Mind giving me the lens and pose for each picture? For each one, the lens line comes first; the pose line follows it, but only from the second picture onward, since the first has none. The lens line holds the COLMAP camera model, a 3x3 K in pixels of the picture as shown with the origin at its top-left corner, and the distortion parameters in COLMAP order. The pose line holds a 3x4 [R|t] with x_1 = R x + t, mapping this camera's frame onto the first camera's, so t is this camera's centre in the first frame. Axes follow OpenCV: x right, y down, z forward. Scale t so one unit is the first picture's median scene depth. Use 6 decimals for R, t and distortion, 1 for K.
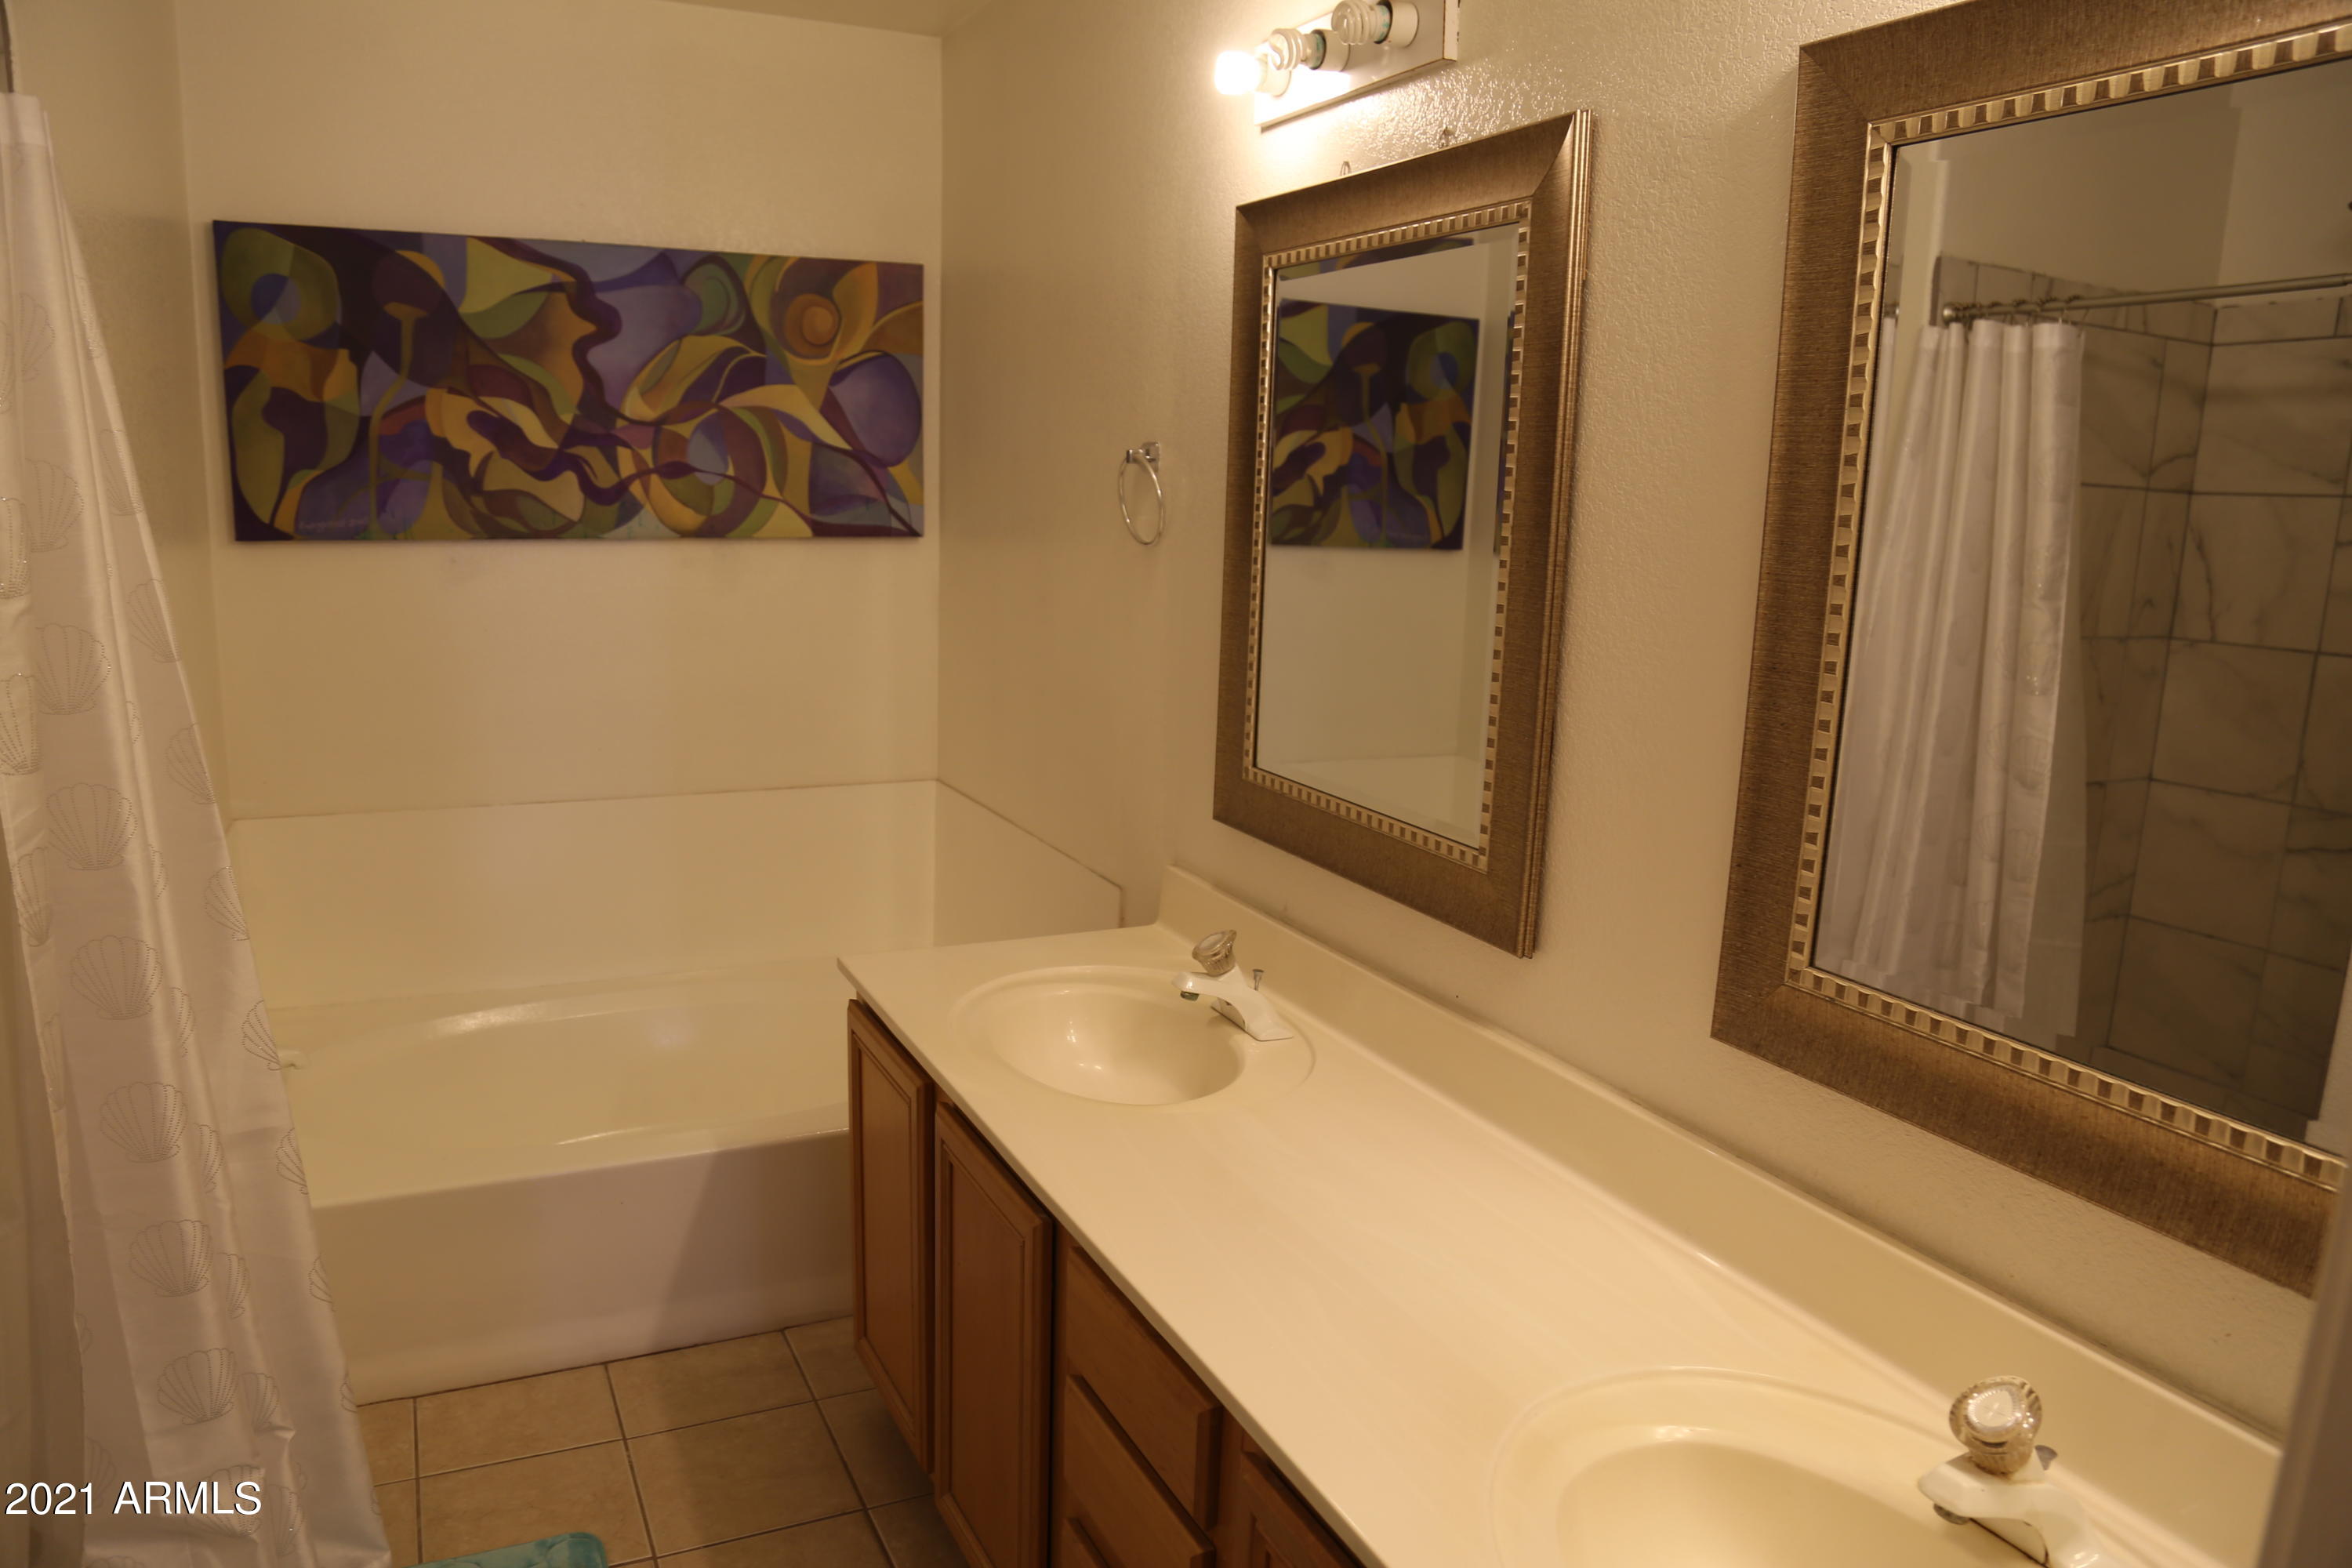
lens RADIAL K [[1590.3, 0, 1174.9], [0, 1590.3, 804.3], [0, 0, 1]] dist [-0.126101, 0.066791]
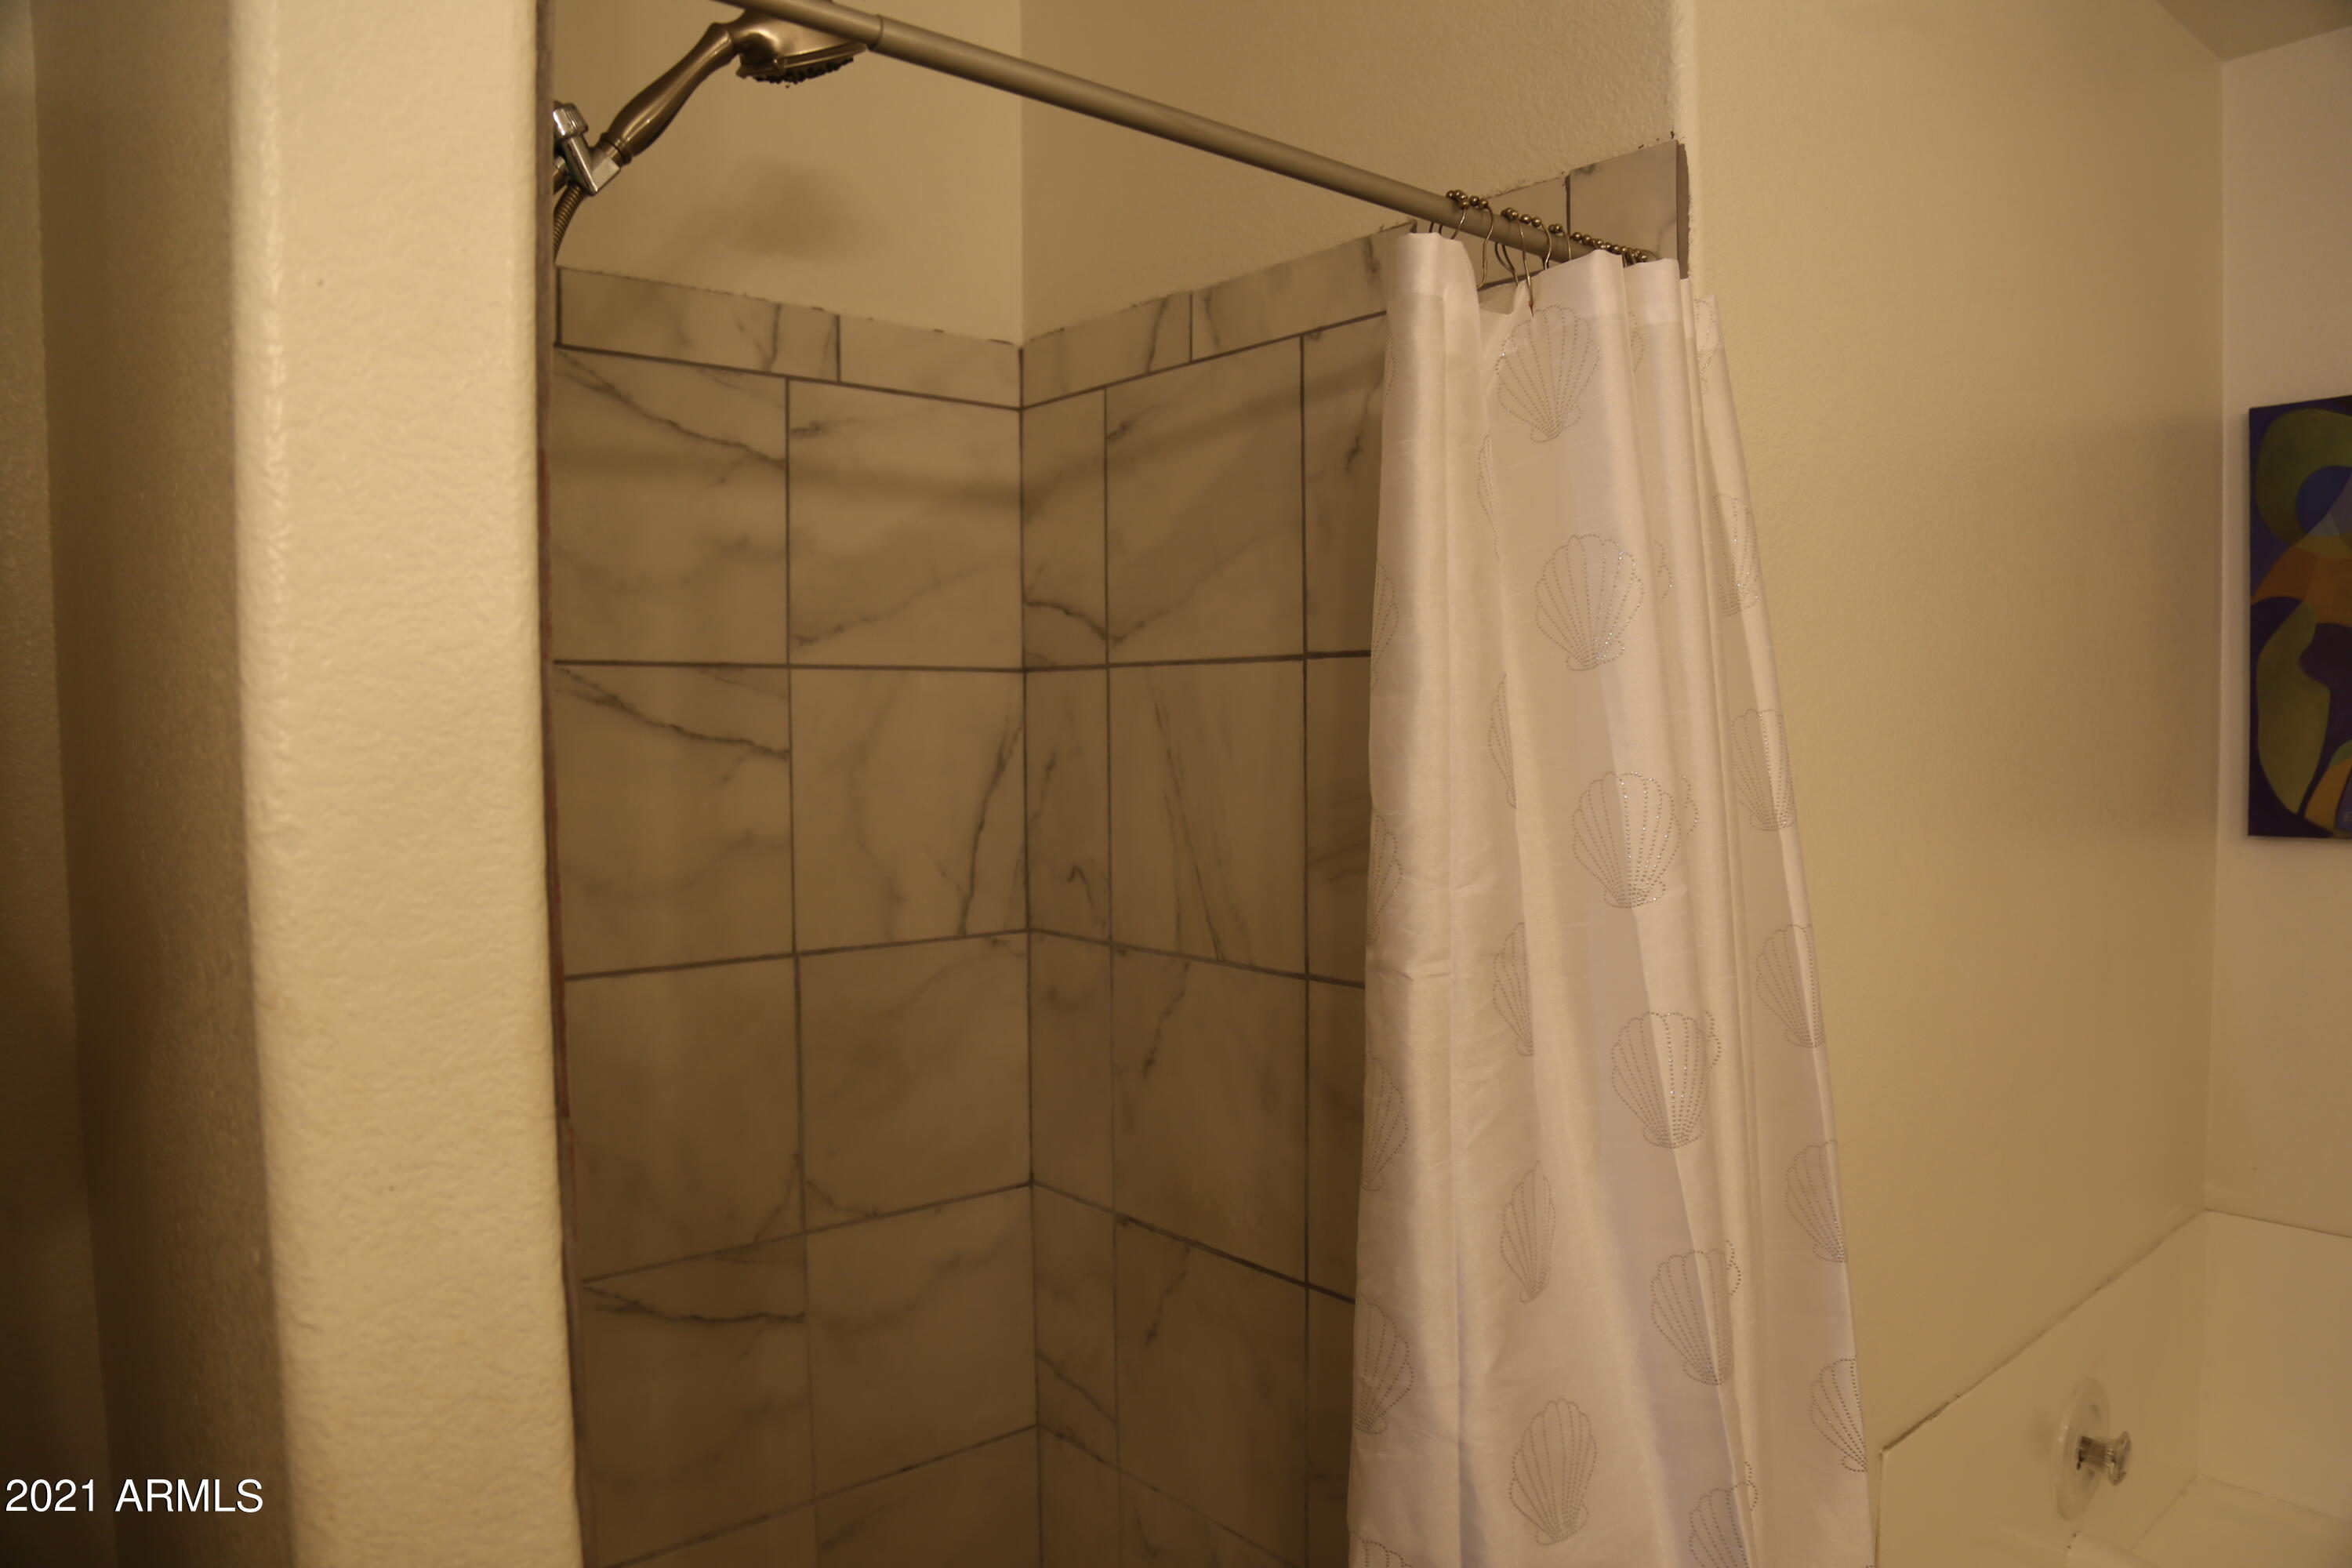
lens RADIAL K [[1590.3, 0, 1174.9], [0, 1590.3, 804.3], [0, 0, 1]] dist [-0.126101, 0.066791]
pose [[0.262847, 0.017646, -0.964676, -0.051629], [-0.171977, 0.984678, -0.028847, -0.078679], [0.949387, 0.173485, 0.261855, 0.323918]]
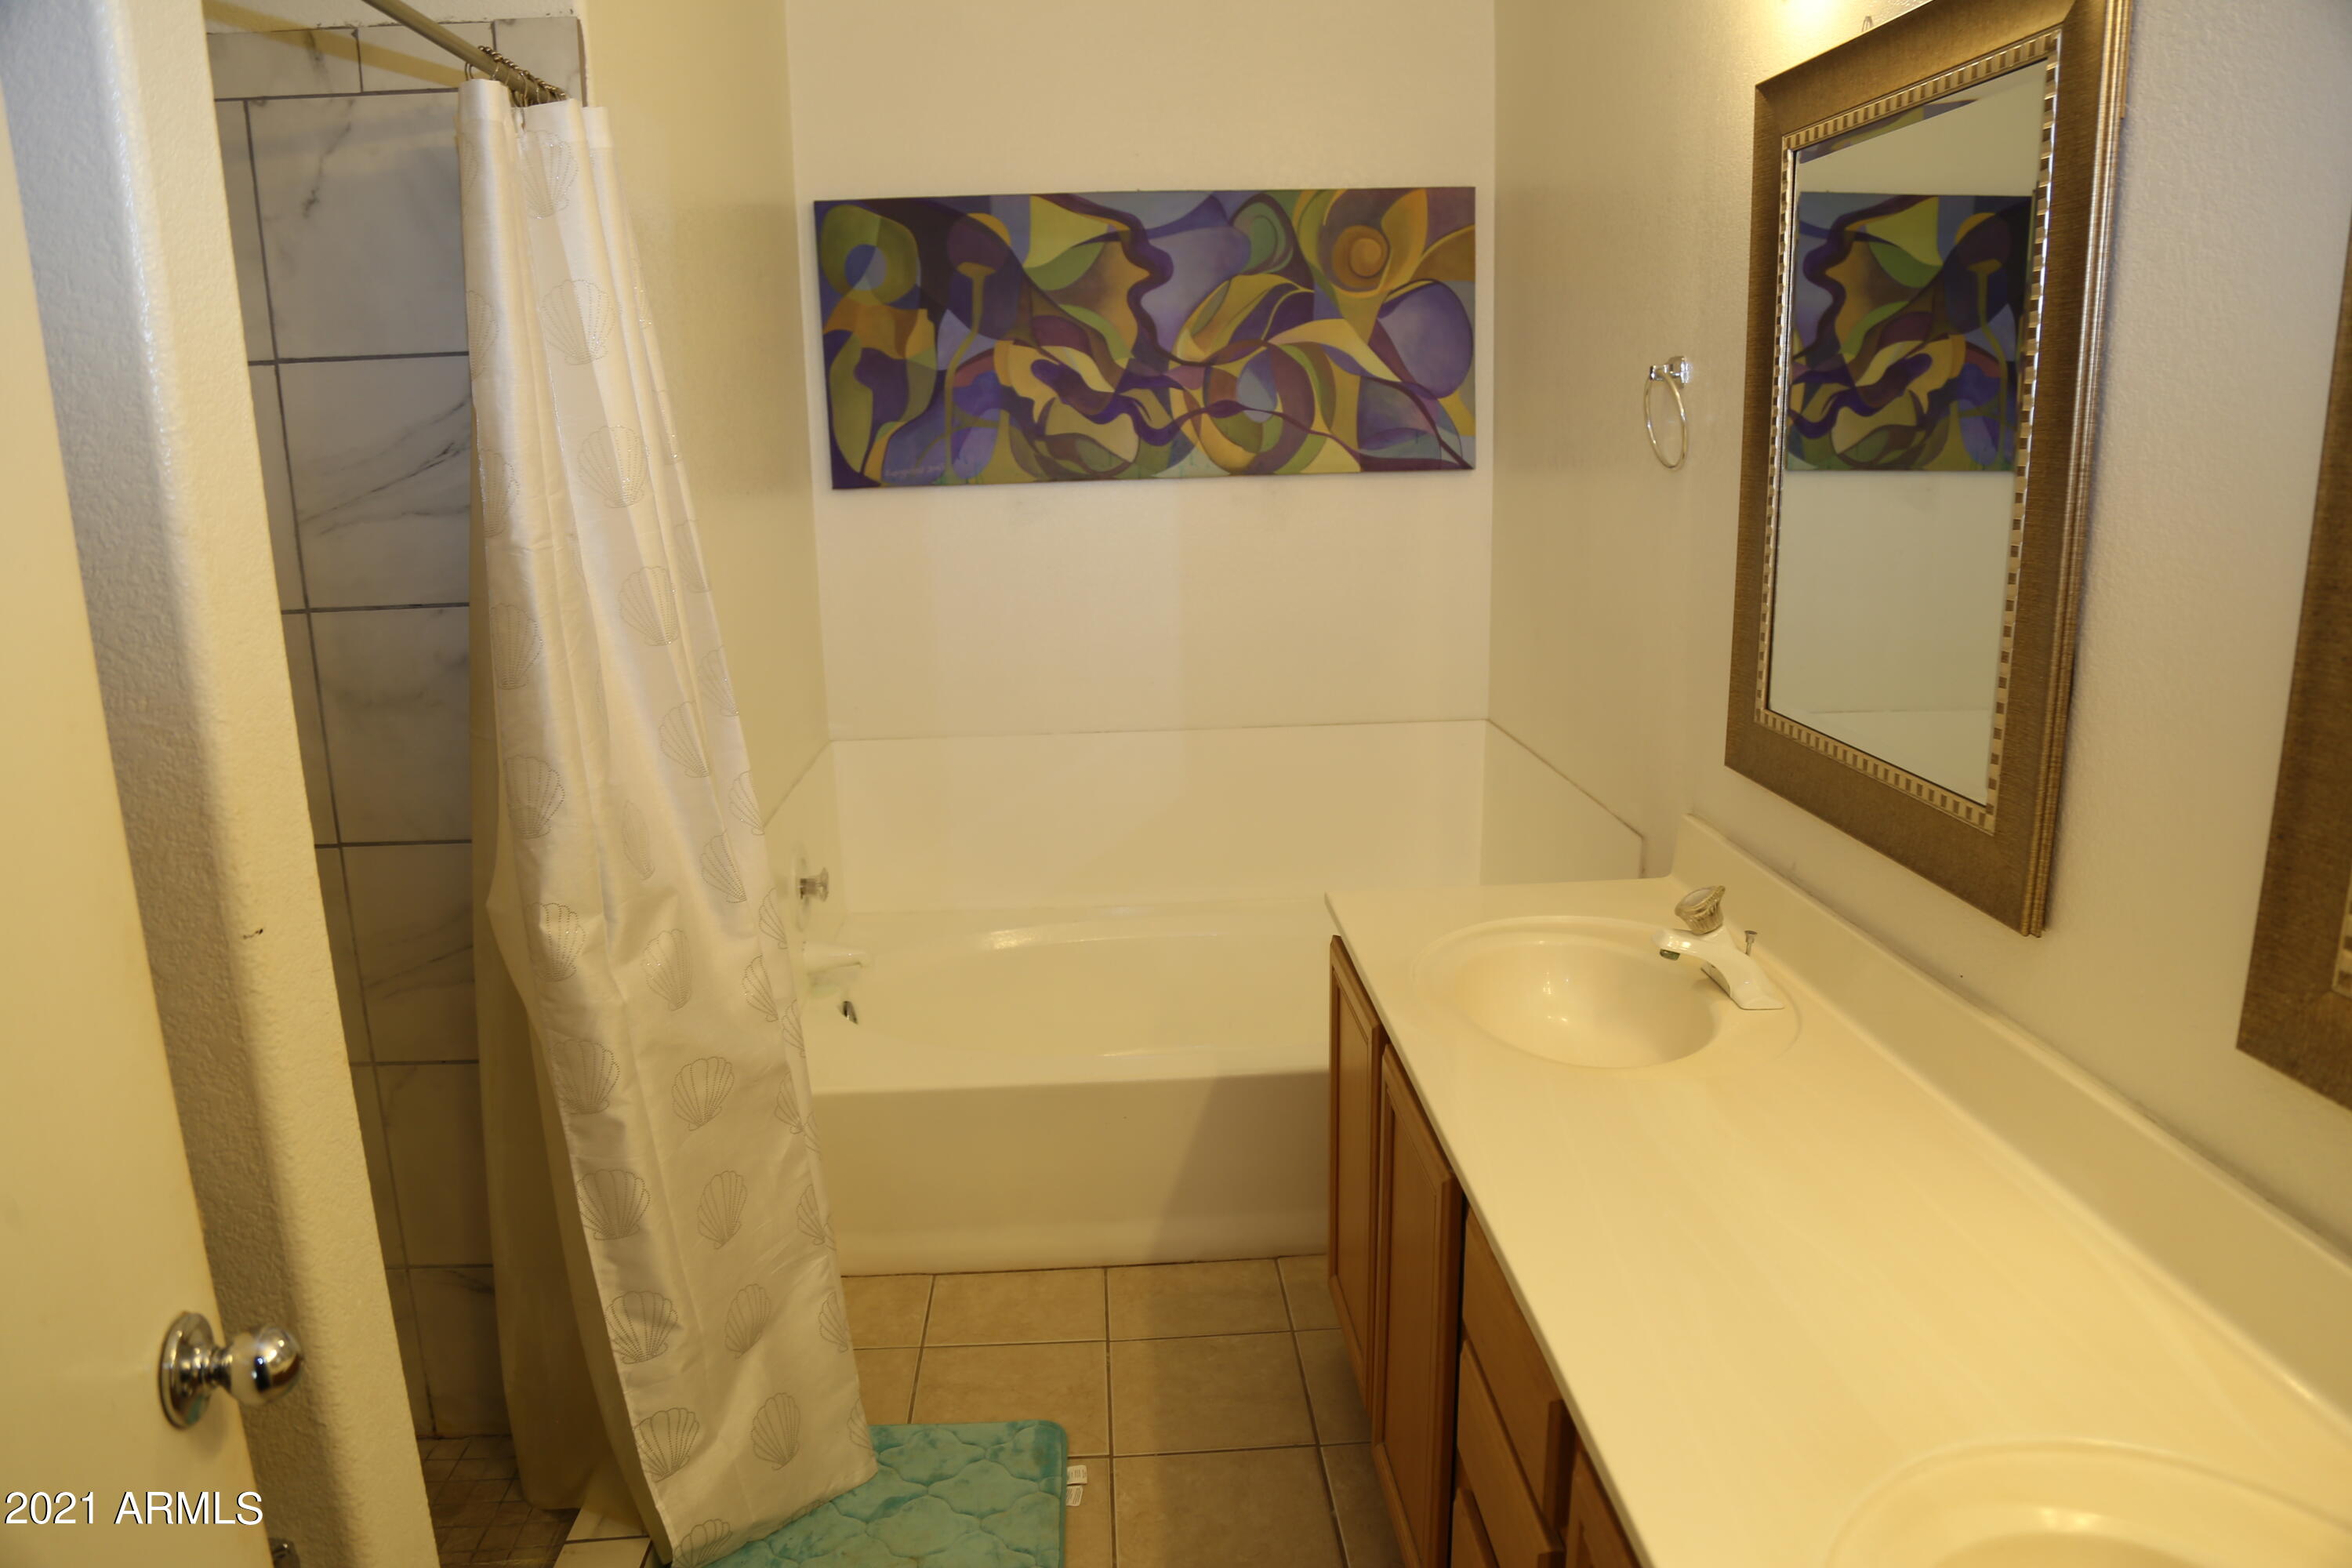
lens RADIAL K [[1597.9, 0, 1173.0], [0, 1597.9, 802.1], [0, 0, 1]] dist [-0.128333, 0.069303]
pose [[0.921341, 0.040527, -0.386637, 0.066011], [-0.027739, 0.998870, 0.038599, 0.003411], [0.387764, -0.024838, 0.921424, 0.032690]]
